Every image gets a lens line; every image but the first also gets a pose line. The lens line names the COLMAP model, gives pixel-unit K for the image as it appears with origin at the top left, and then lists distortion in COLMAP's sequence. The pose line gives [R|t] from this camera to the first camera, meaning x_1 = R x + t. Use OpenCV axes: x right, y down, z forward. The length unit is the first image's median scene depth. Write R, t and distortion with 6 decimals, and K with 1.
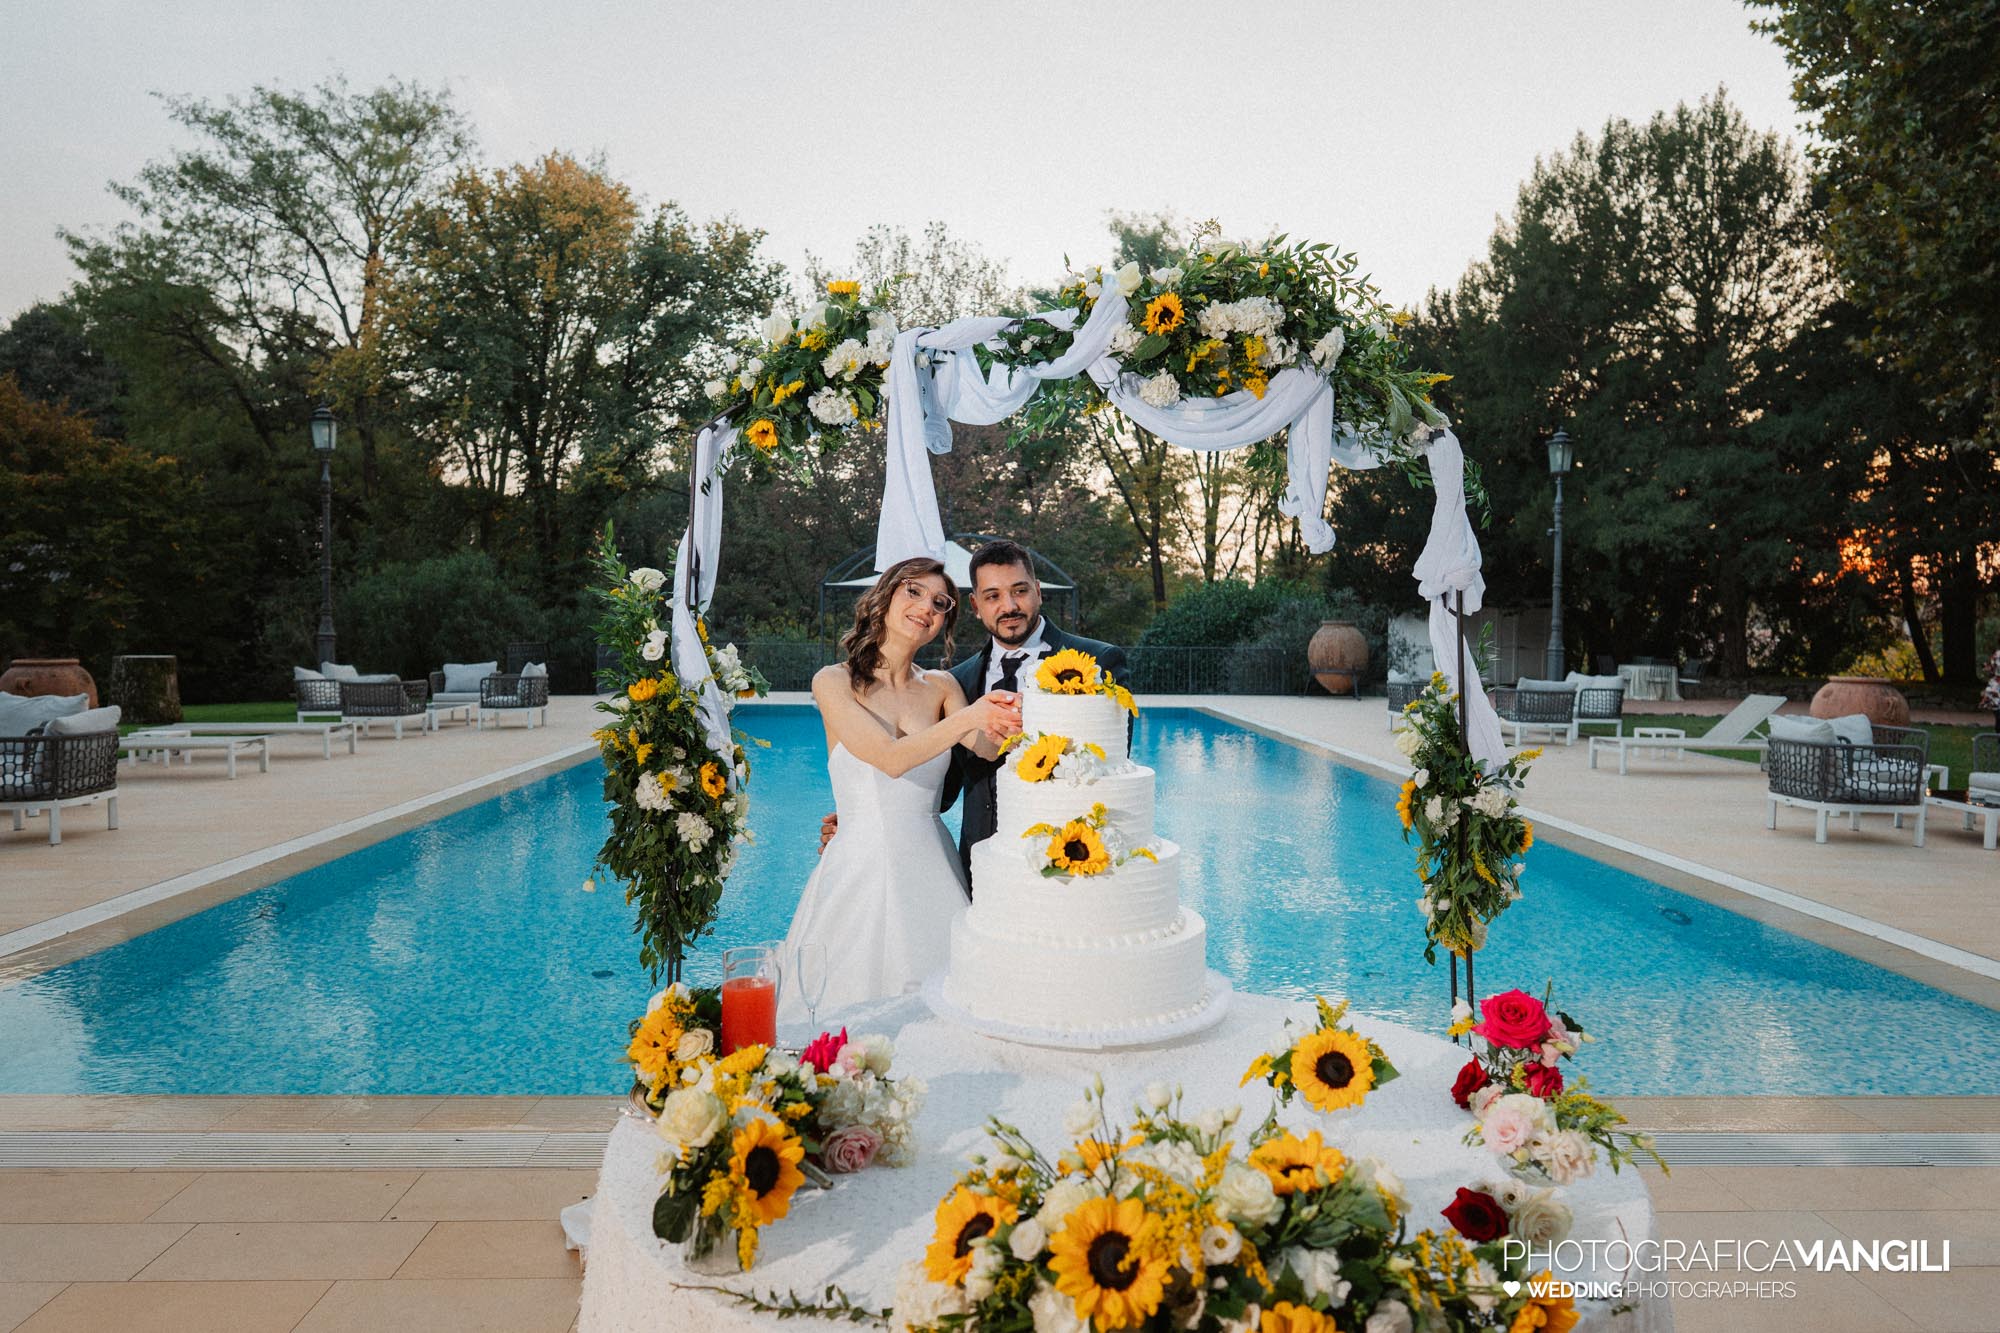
lens RADIAL K [[1352.3, 0, 998.3], [0, 1352.3, 665.4], [0, 0, 1]] dist [-0.004553, -0.000710]
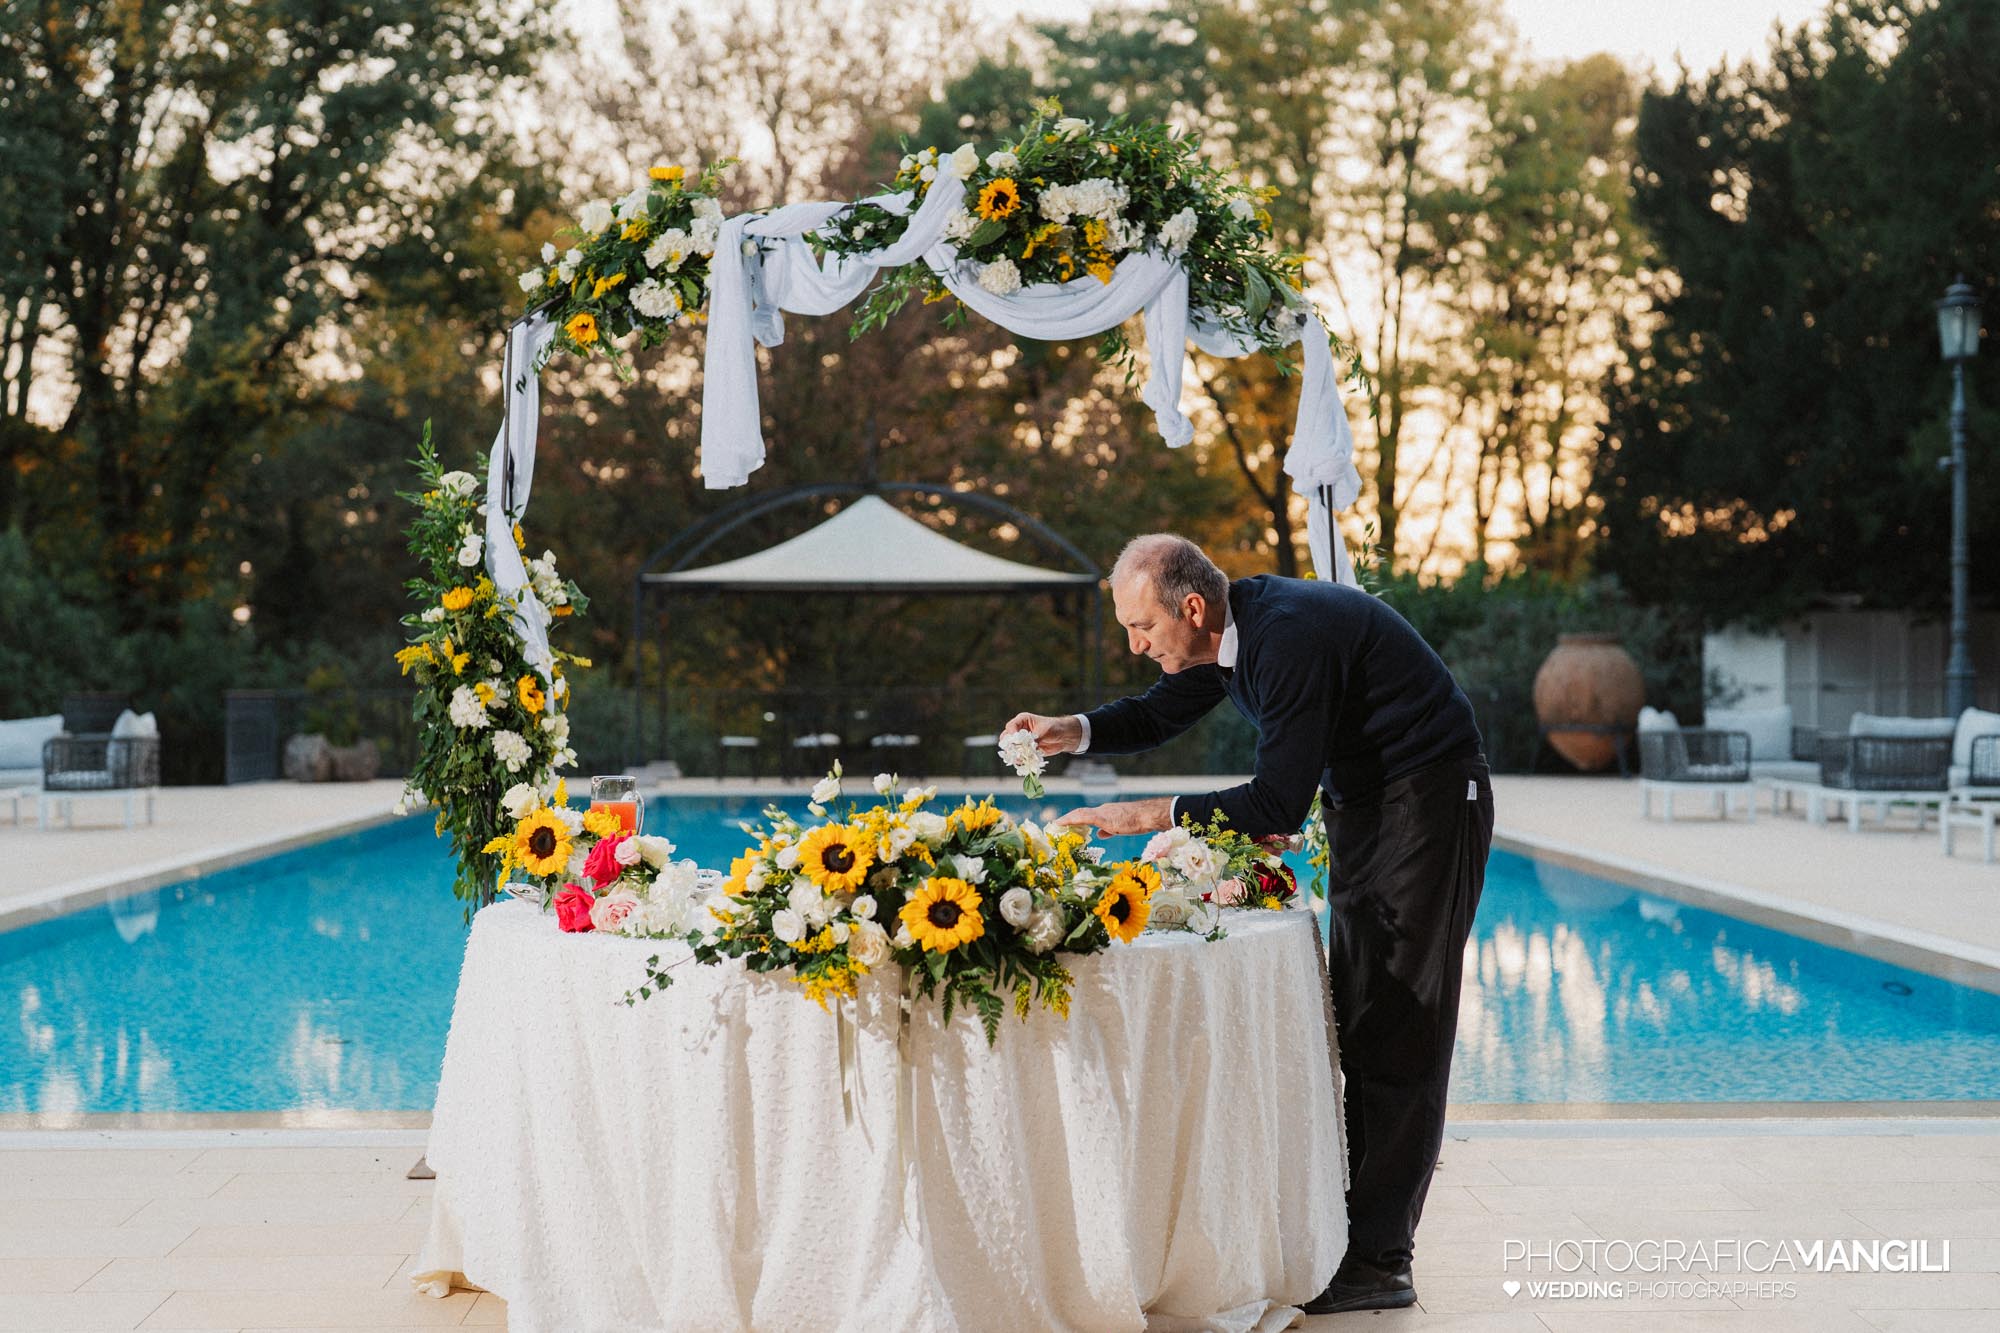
lens RADIAL K [[2811.4, 0, 1000.2], [0, 2811.4, 666.5], [0, 0, 1]] dist [0.008606, 0.000000]
pose [[0.999917, -0.012858, -0.000678, 0.115046], [0.012823, 0.999202, -0.037829, 0.141535], [0.001164, 0.037817, 0.999284, -0.942778]]
